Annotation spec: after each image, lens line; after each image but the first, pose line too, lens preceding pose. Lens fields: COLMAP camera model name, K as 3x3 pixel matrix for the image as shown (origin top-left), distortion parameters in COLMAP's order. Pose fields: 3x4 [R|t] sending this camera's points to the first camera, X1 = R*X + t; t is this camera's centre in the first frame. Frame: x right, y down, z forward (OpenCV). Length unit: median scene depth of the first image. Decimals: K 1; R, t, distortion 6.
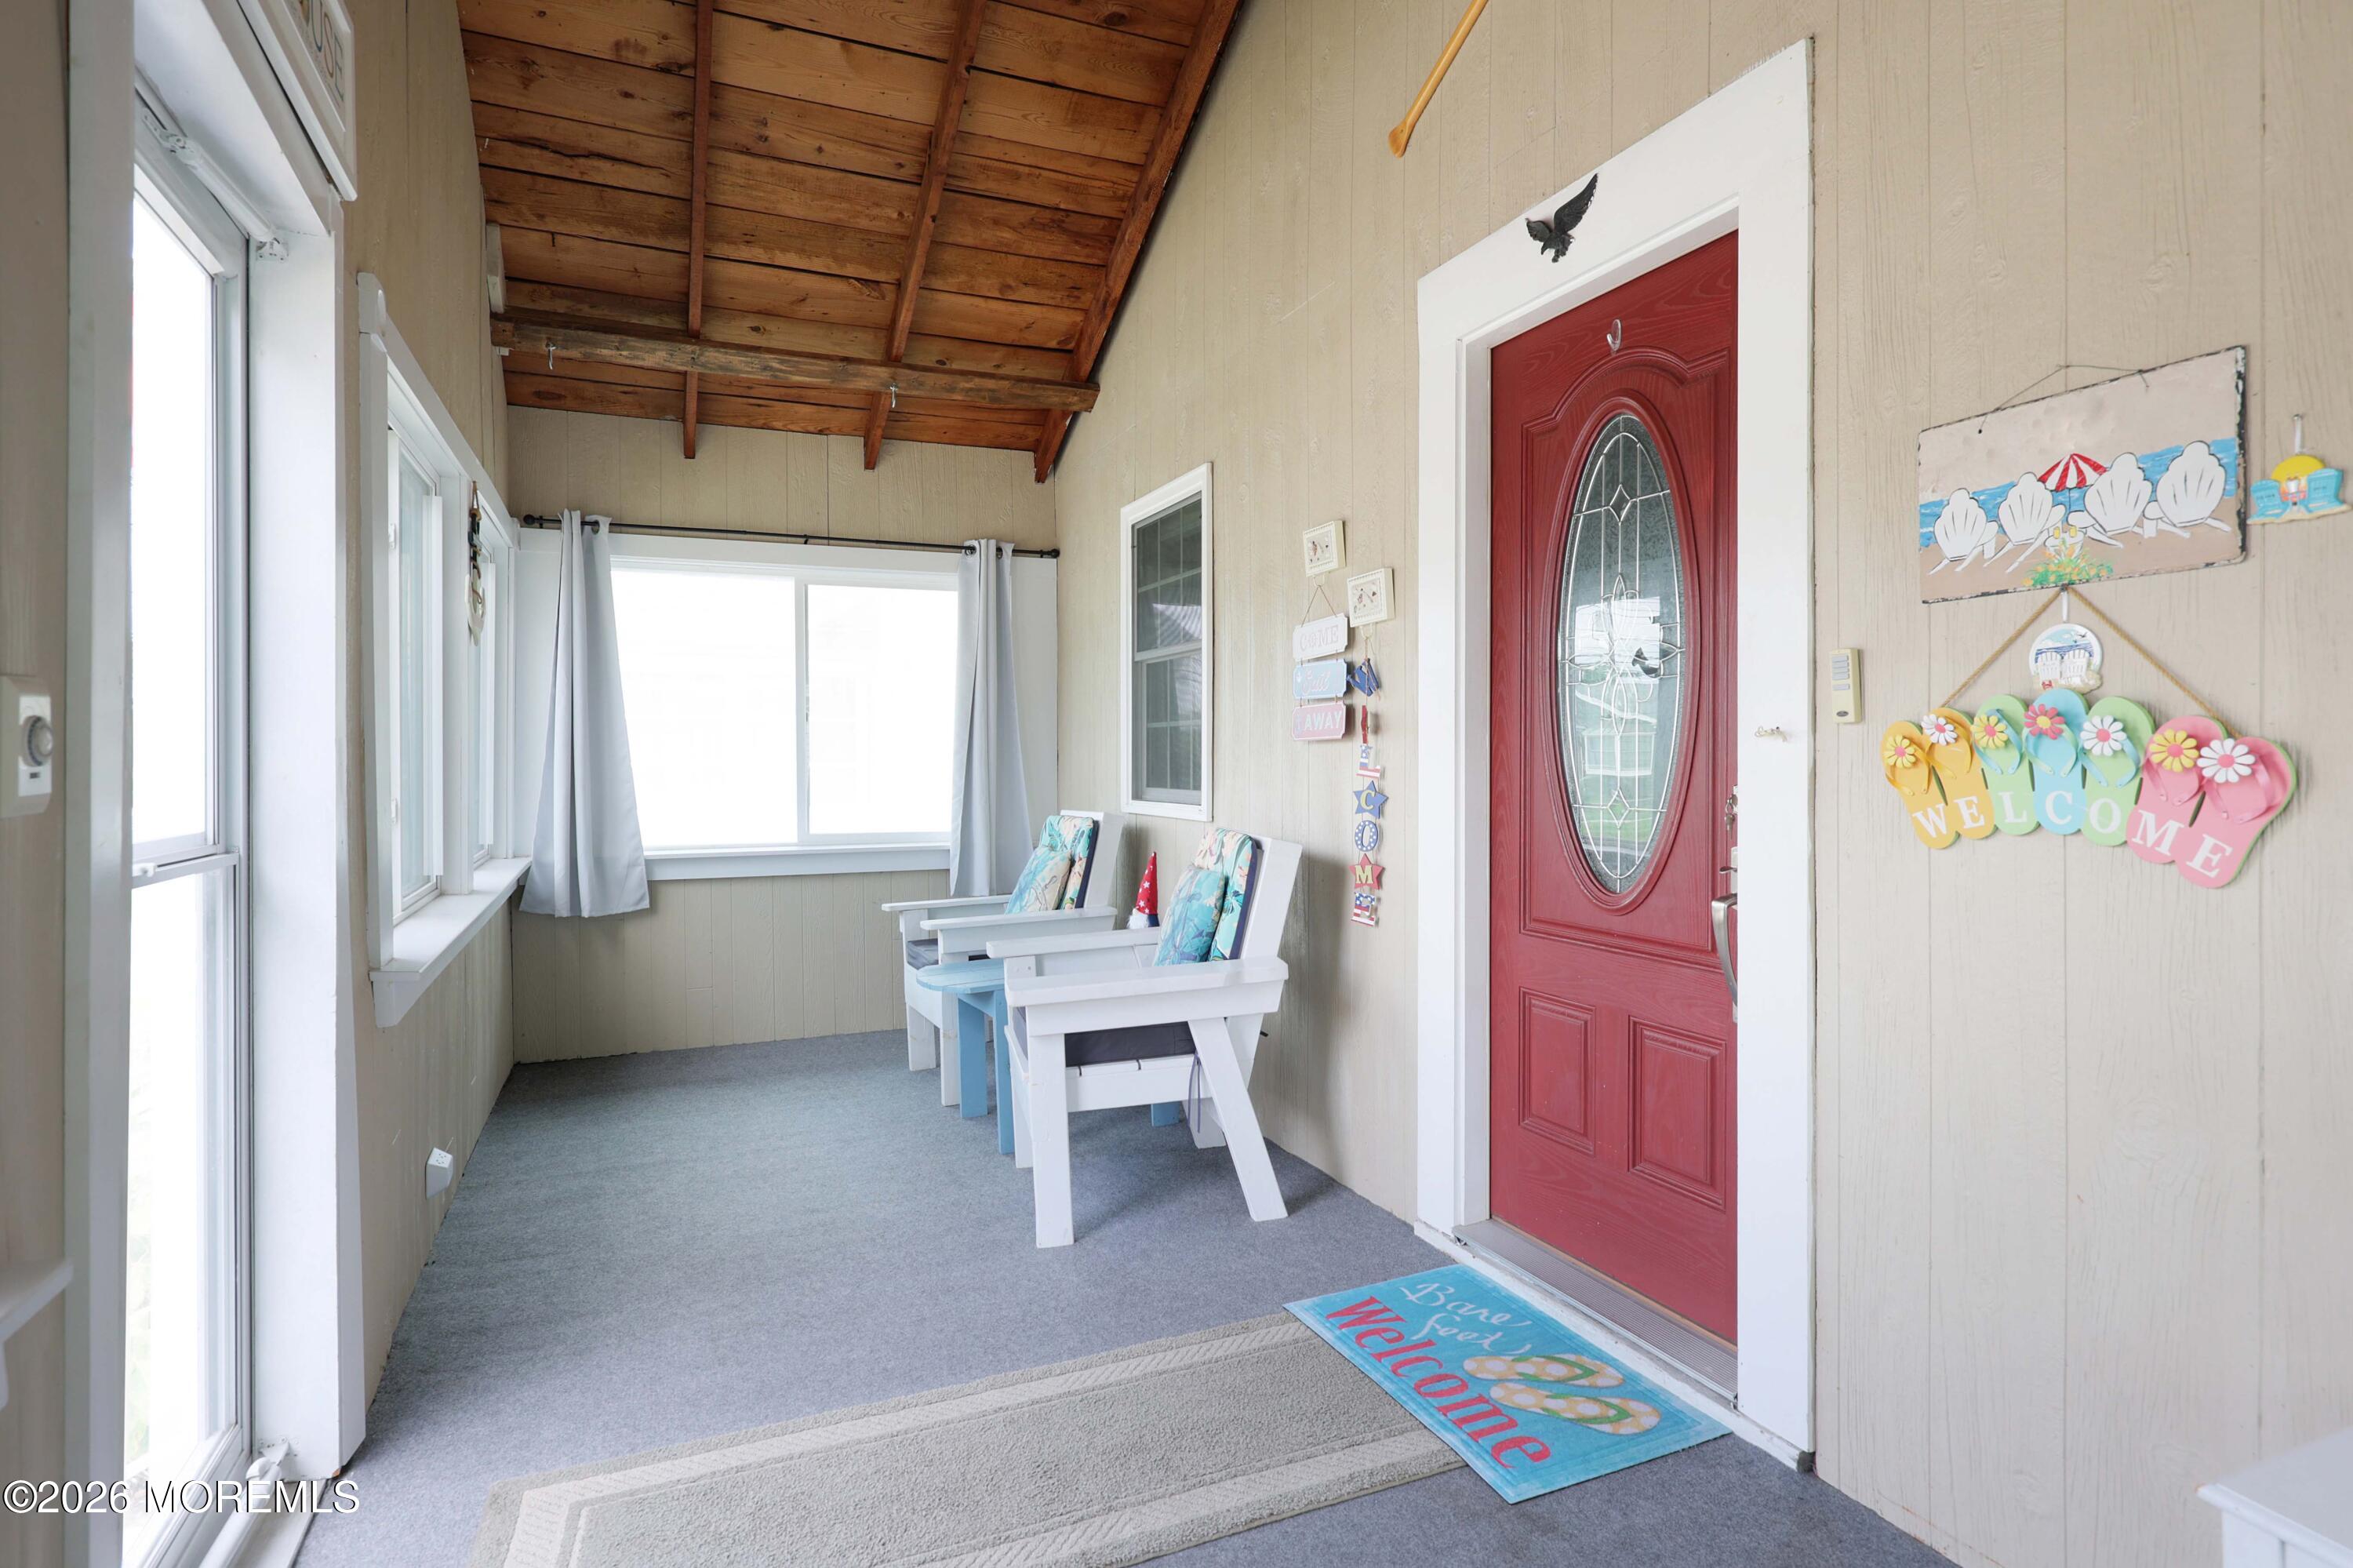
lens RADIAL K [[1267.4, 0, 1177.7], [0, 1267.4, 769.3], [0, 0, 1]] dist [0.001243, -0.000412]
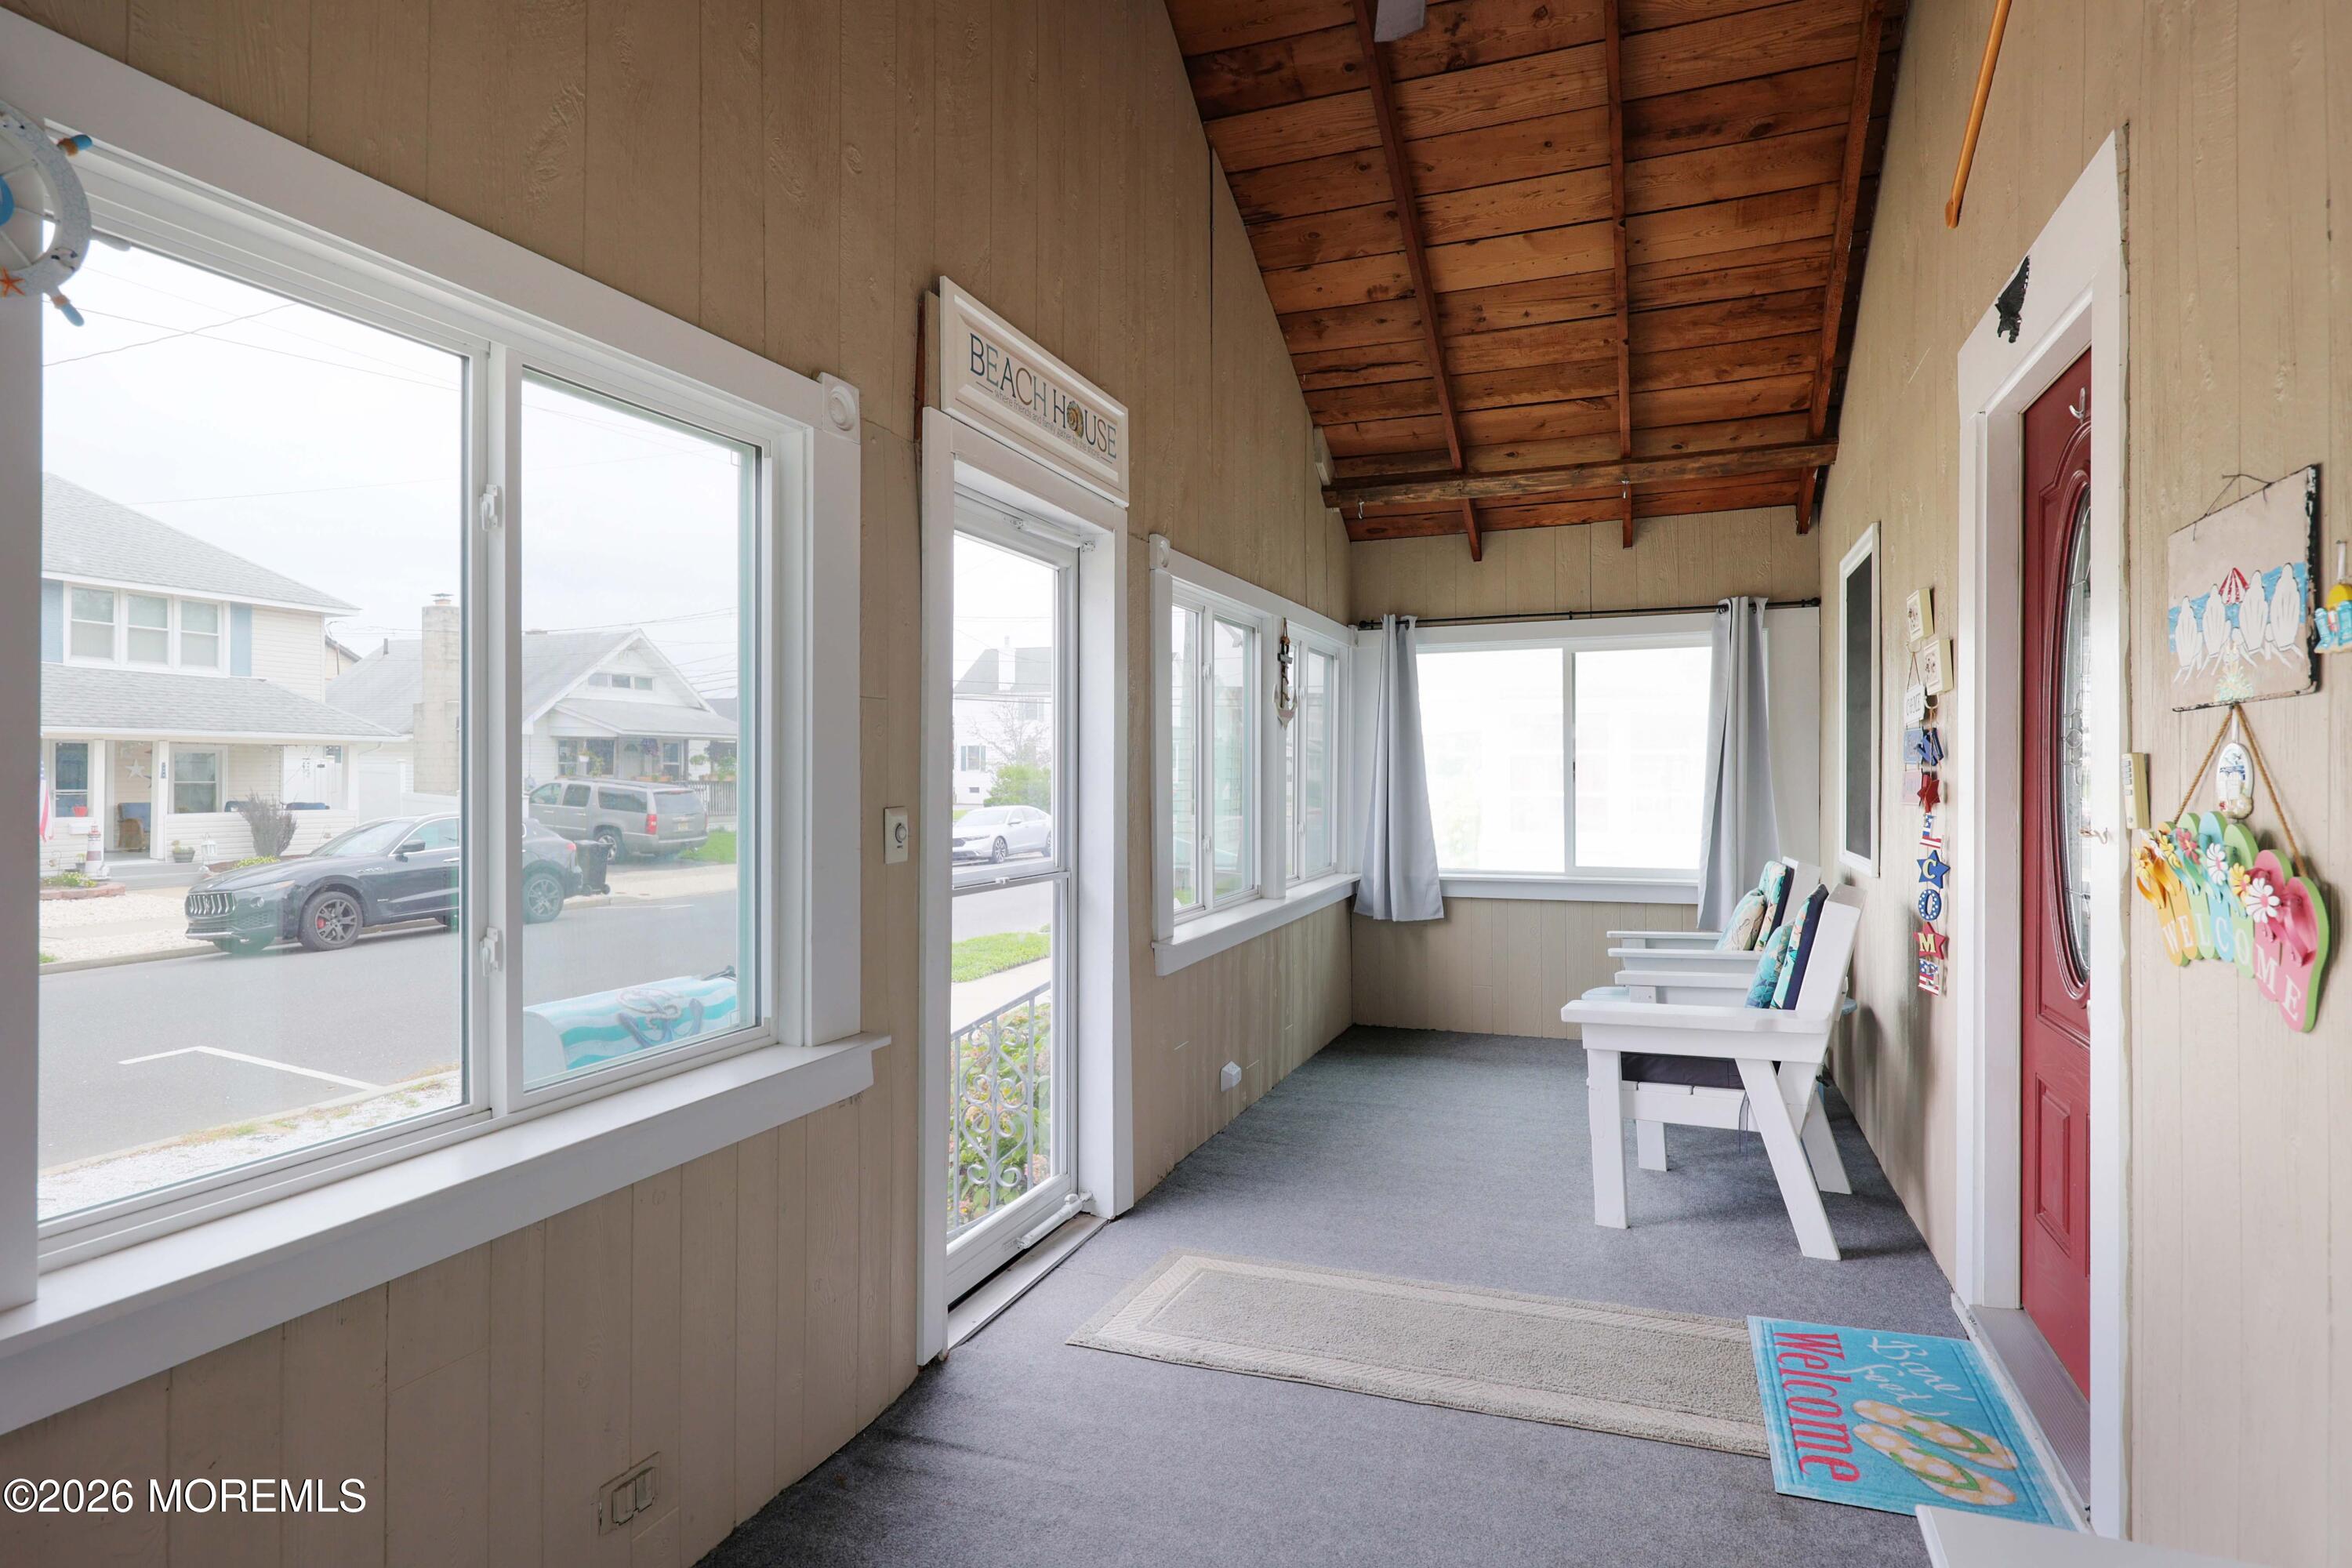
lens RADIAL K [[1266.8, 0, 1177.2], [0, 1266.8, 769.3], [0, 0, 1]] dist [0.001243, -0.000412]
pose [[0.703058, -0.002033, -0.711129, 0.365562], [-0.003004, 0.999978, -0.005830, -0.038830], [0.711126, 0.006235, 0.703037, -0.109636]]
